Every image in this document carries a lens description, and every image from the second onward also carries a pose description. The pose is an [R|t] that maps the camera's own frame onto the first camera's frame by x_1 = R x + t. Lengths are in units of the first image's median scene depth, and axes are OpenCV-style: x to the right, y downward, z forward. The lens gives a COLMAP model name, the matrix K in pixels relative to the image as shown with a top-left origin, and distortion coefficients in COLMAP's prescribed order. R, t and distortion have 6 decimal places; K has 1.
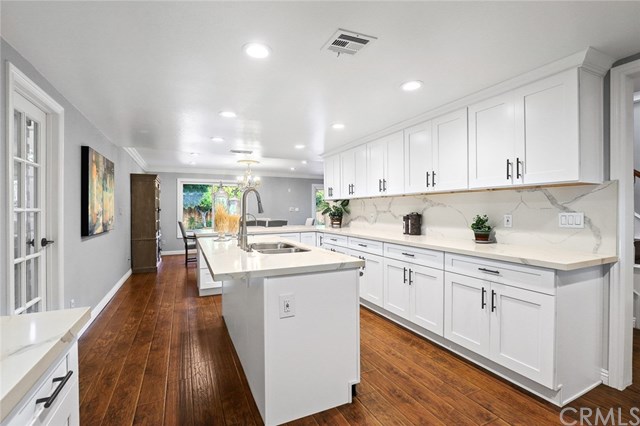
lens RADIAL K [[296.5, 0, 320.0], [0, 296.5, 213.0], [0, 0, 1]] dist [-0.022516, -0.000103]
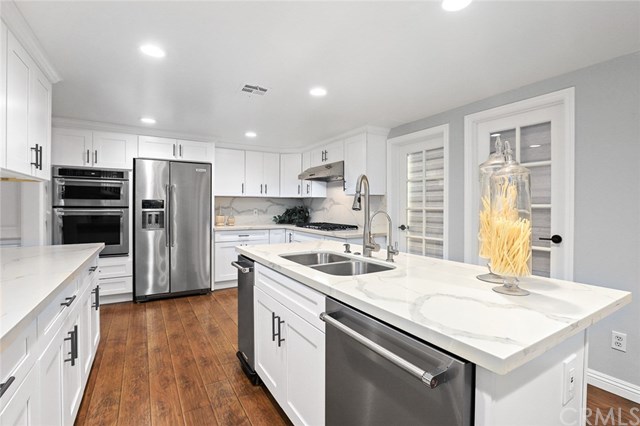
lens RADIAL K [[294.8, 0, 321.4], [0, 294.8, 206.6], [0, 0, 1]] dist [-0.021027, -0.000029]
pose [[-0.993510, 0.001292, -0.113740, -0.037193], [0.000087, 0.999944, 0.010605, -0.011829], [0.113748, 0.010526, -0.993454, 1.226144]]
